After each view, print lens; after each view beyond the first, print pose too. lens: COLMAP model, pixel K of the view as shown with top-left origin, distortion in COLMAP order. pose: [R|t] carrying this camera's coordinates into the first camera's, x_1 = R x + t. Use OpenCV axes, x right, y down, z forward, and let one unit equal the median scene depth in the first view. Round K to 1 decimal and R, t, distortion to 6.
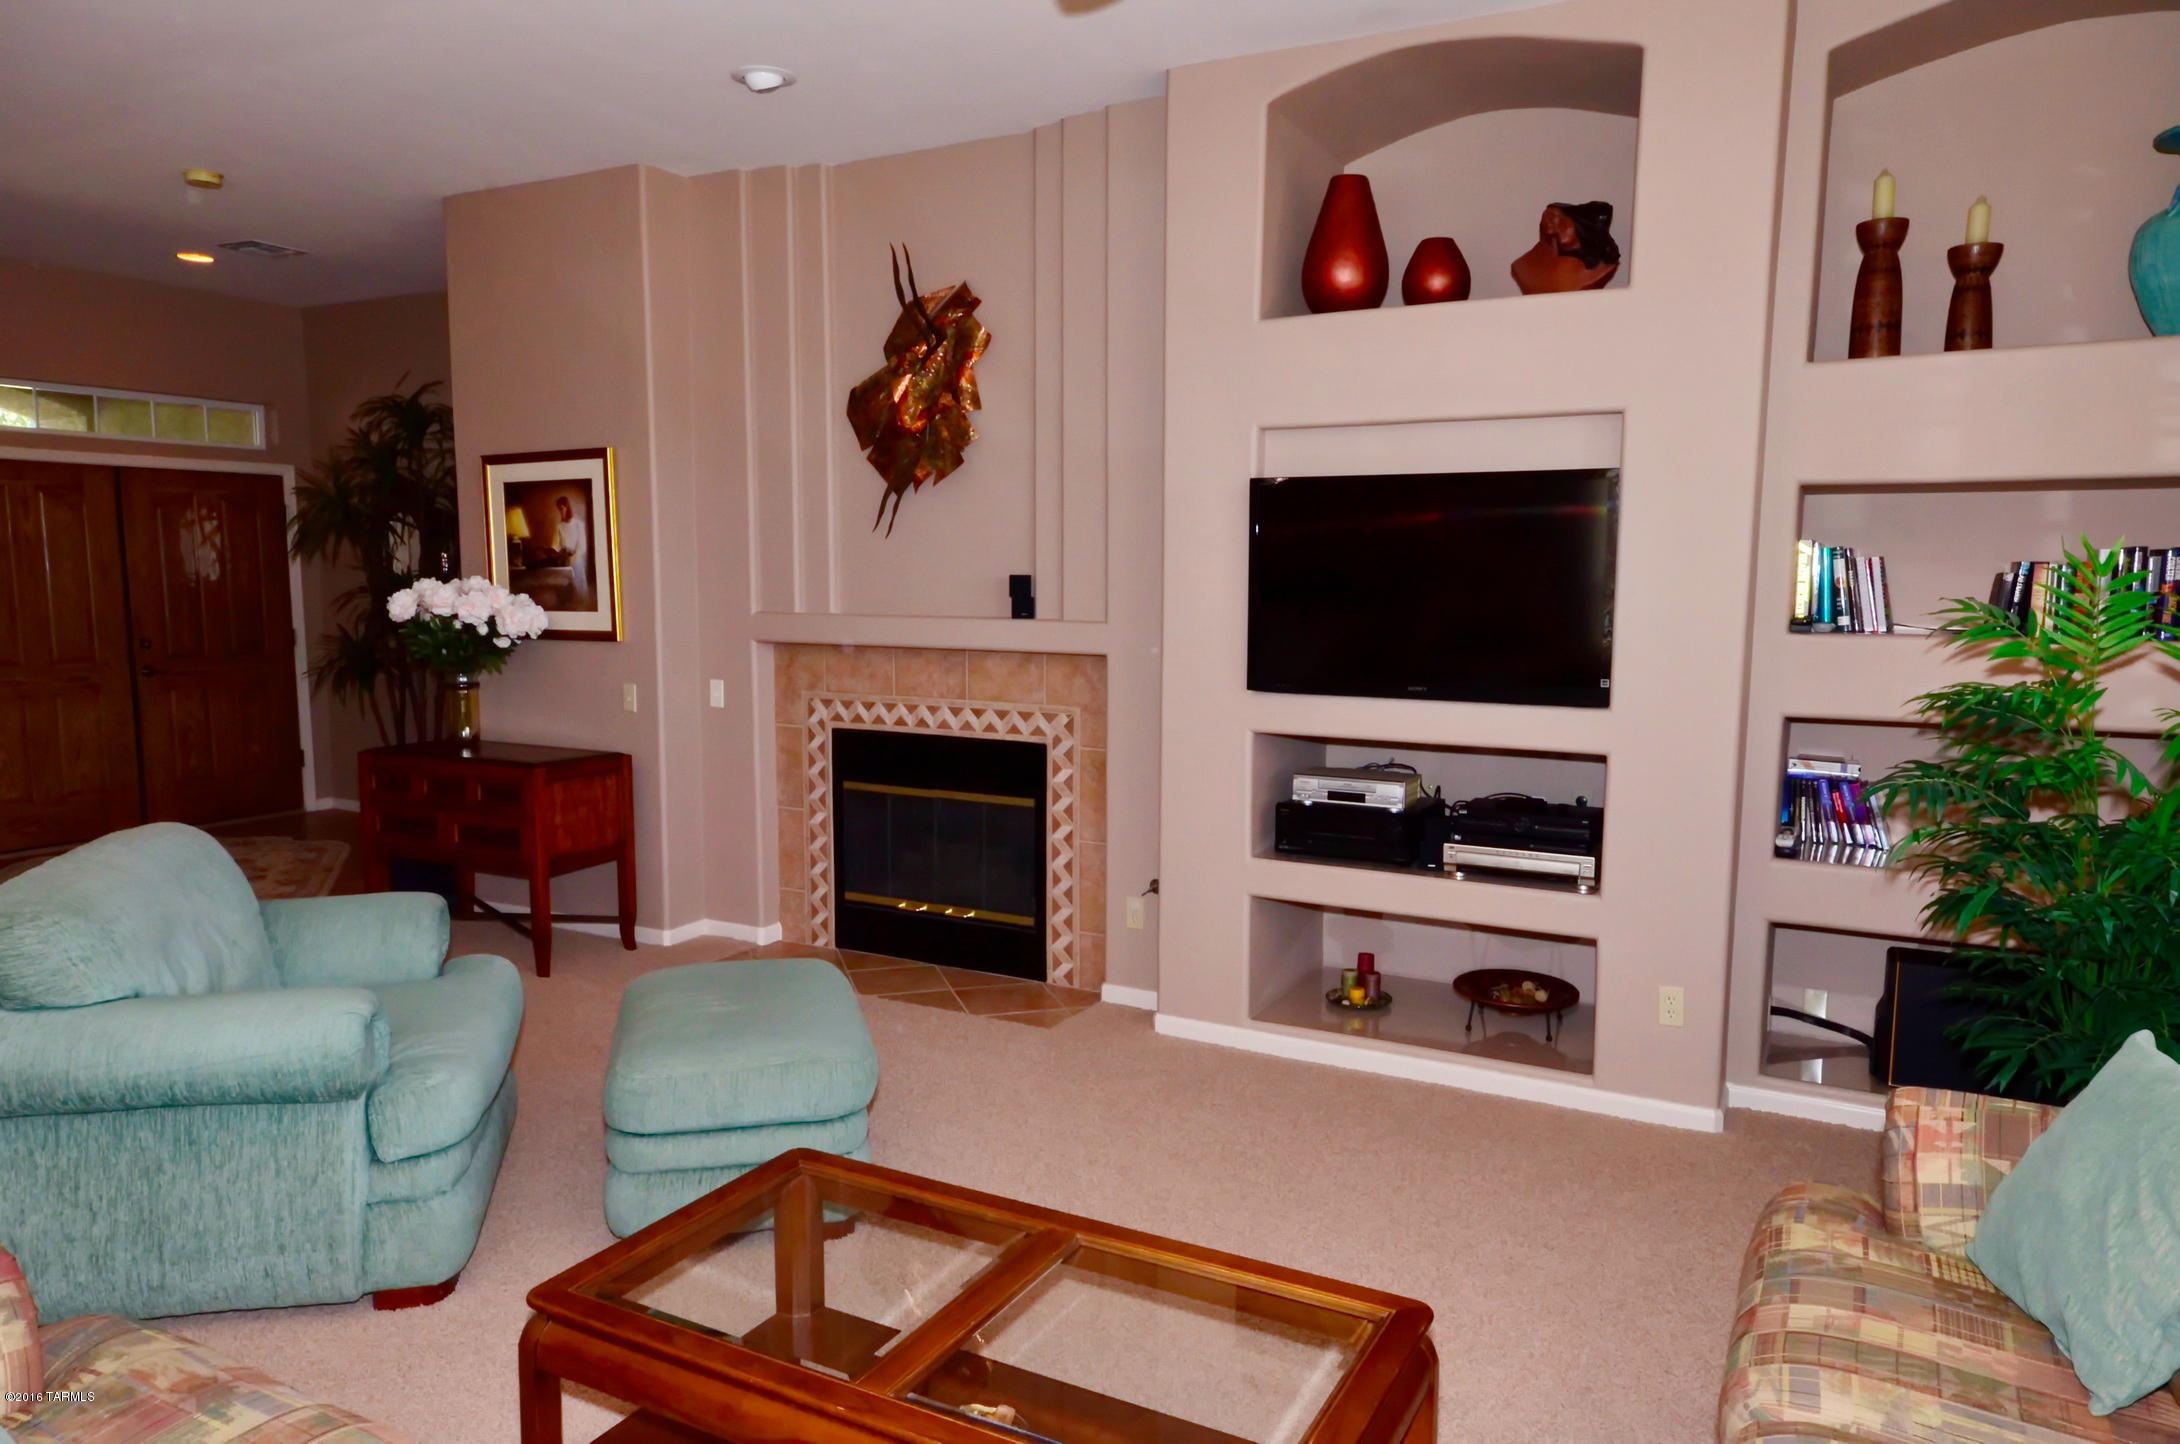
lens RADIAL K [[1461.1, 0, 1090.9], [0, 1461.1, 736.3], [0, 0, 1]] dist [0.004726, 0.008536]
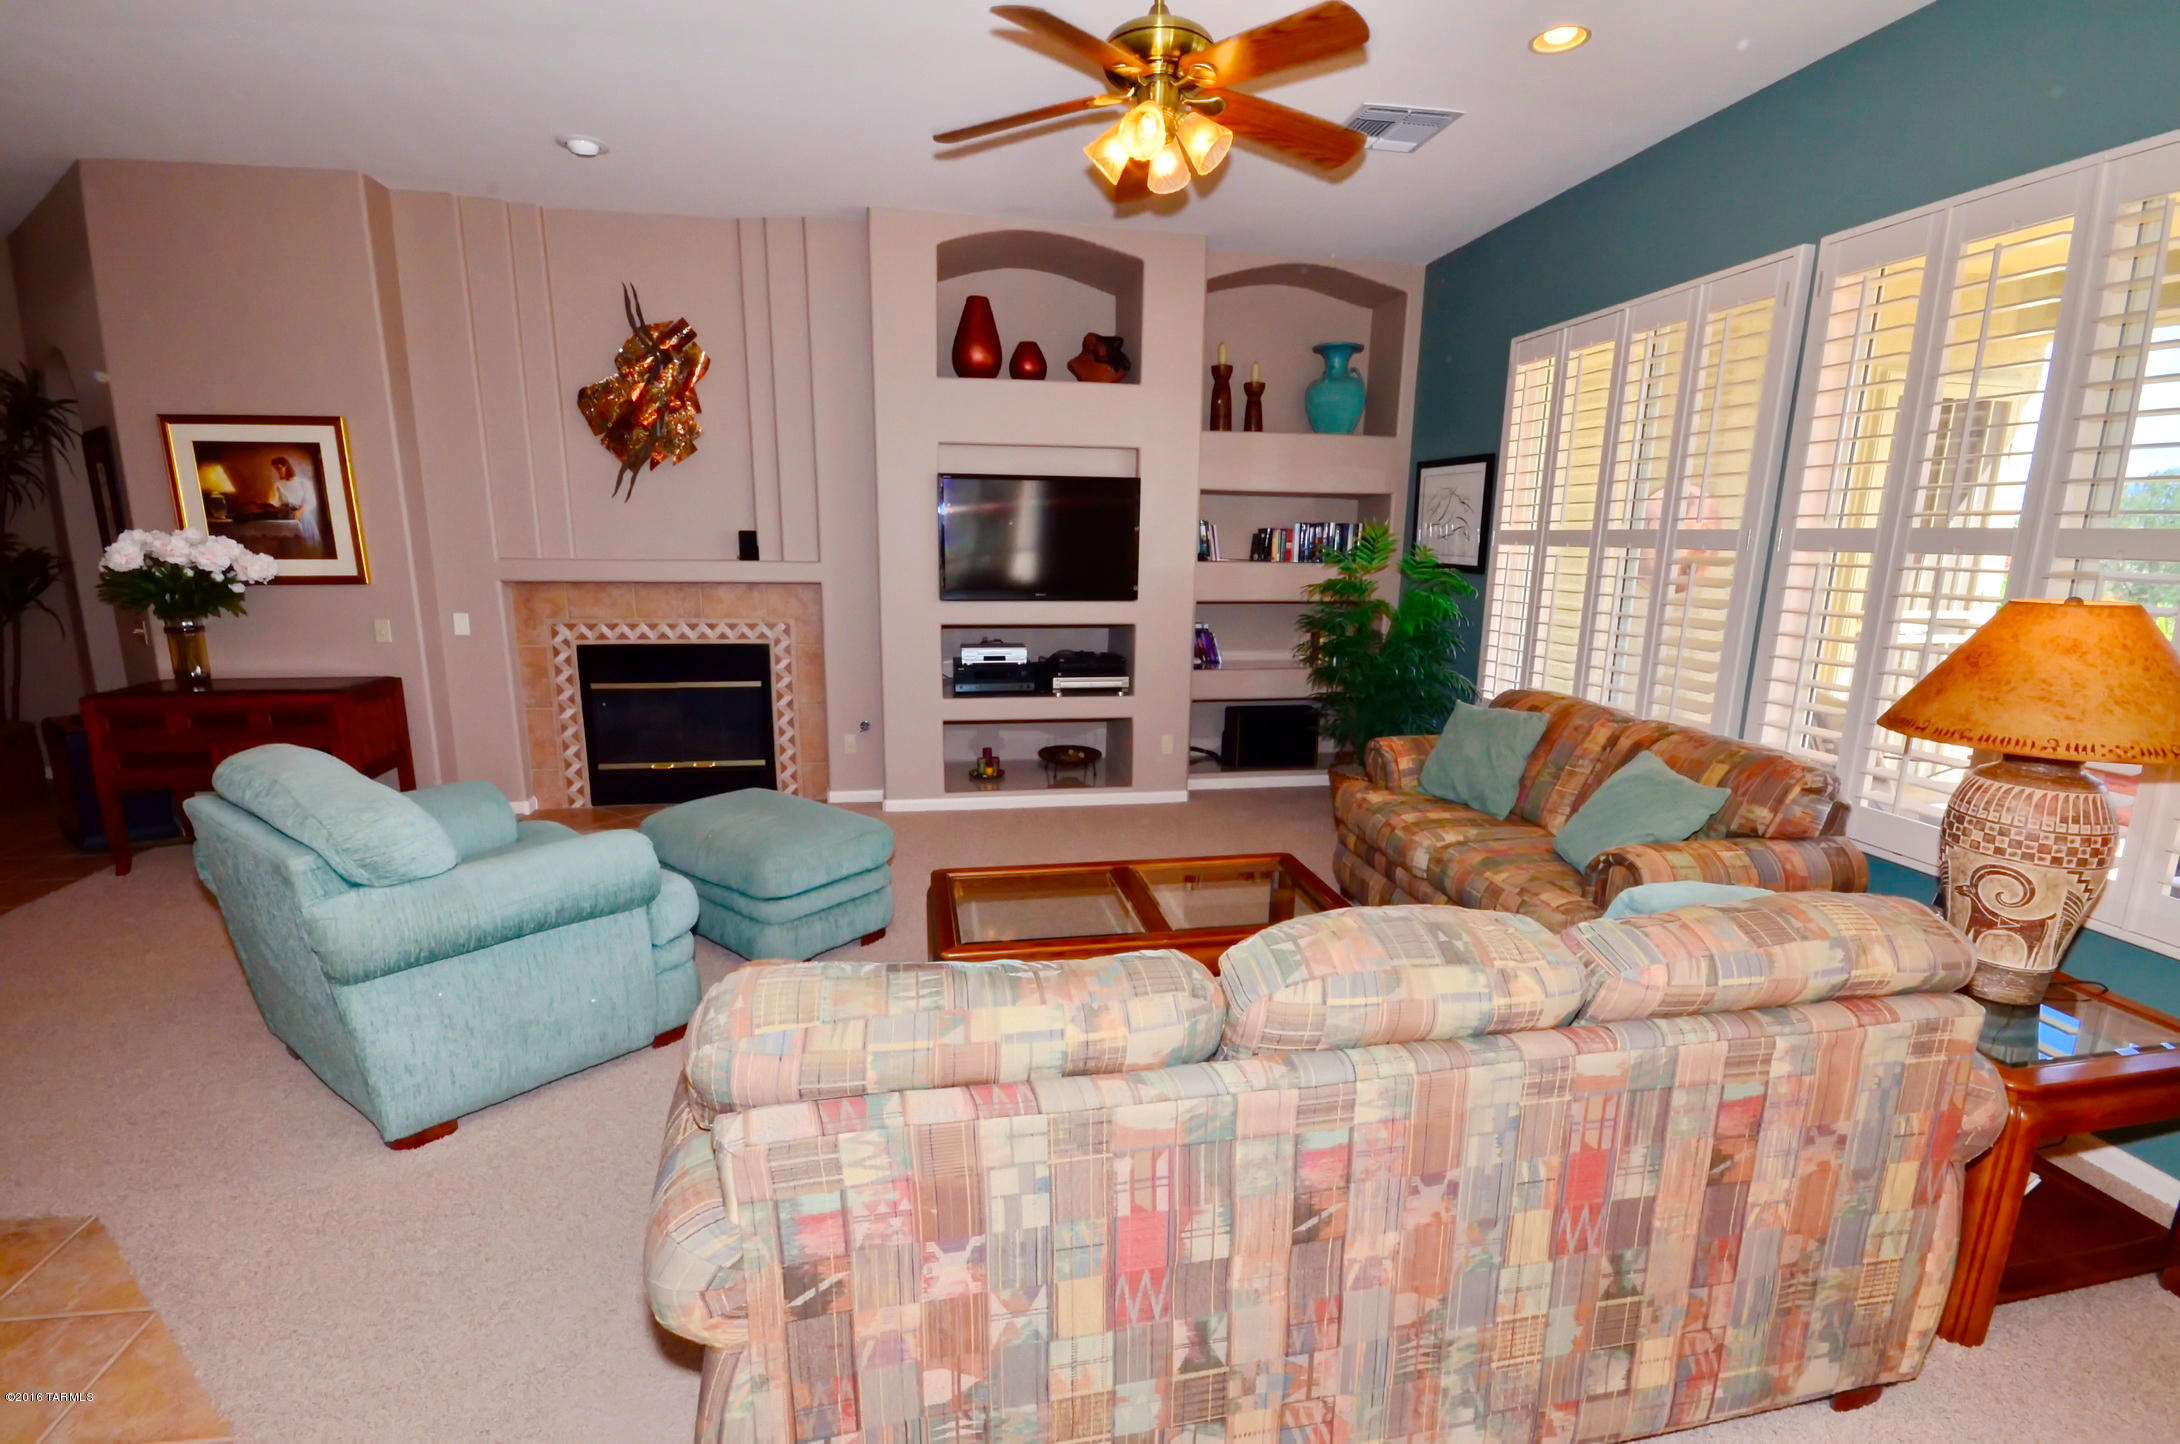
lens RADIAL K [[958.4, 0, 1087.2], [0, 958.4, 732.8], [0, 0, 1]] dist [-0.006631, -0.000497]
pose [[0.769396, -0.120503, 0.627302, -0.409668], [0.064222, 0.991662, 0.111726, 0.006870], [-0.635535, -0.045675, 0.770720, 0.021784]]
